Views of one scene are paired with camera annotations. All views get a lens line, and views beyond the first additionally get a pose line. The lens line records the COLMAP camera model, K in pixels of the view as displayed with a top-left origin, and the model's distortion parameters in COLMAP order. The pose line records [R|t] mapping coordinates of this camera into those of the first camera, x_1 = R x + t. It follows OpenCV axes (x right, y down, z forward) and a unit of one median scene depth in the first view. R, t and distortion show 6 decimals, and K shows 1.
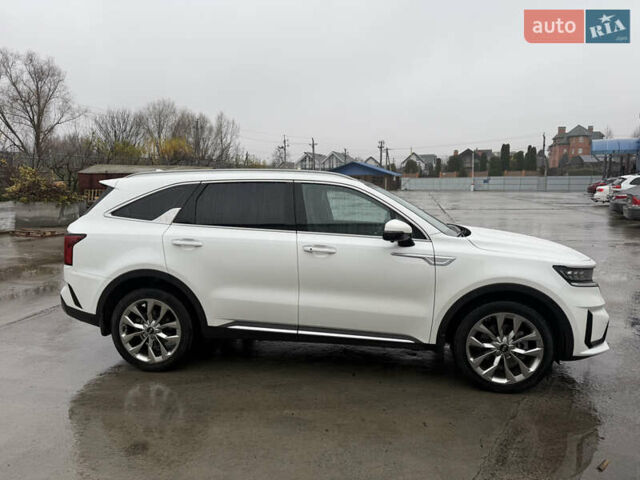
lens RADIAL K [[446.3, 0, 320.0], [0, 446.3, 240.0], [0, 0, 1]] dist [0.005076, 0.002276]
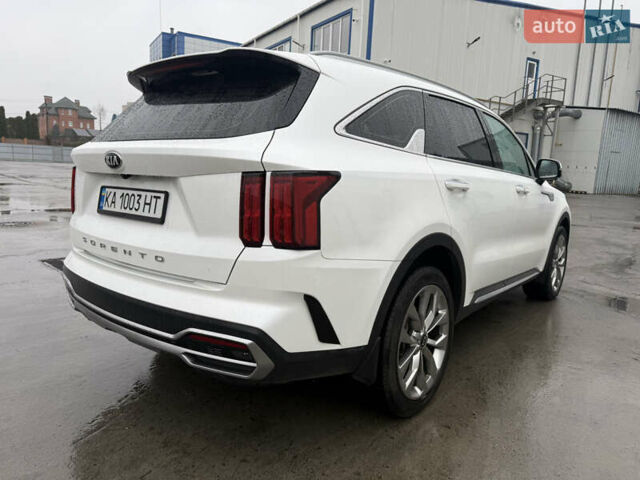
lens RADIAL K [[446.3, 0, 320.0], [0, 446.3, 240.0], [0, 0, 1]] dist [0.005076, 0.002276]
pose [[0.523527, -0.111375, 0.844698, -0.885593], [0.061273, 0.993774, 0.093055, 0.011685], [-0.849803, 0.003040, 0.527092, 0.778296]]
